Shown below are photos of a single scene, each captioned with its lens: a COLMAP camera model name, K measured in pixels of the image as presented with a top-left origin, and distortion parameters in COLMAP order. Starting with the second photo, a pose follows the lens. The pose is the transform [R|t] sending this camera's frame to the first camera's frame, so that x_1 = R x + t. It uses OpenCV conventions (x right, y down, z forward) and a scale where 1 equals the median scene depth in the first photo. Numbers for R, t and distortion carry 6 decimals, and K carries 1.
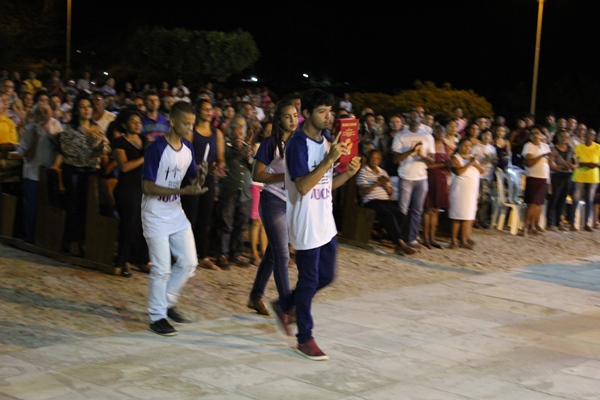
lens RADIAL K [[1101.8, 0, 300.0], [0, 1101.8, 200.0], [0, 0, 1]] dist [0.016319, 0.087641]
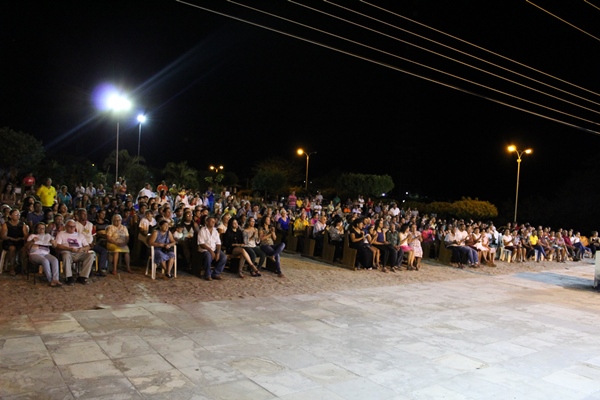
lens RADIAL K [[542.7, 0, 300.0], [0, 542.7, 200.0], [0, 0, 1]] dist [-0.080550, 0.016640]
pose [[0.985051, 0.011062, -0.171907, -0.055302], [-0.027590, 0.995184, -0.094059, 0.018649], [0.170038, 0.097396, 0.980613, -0.229637]]
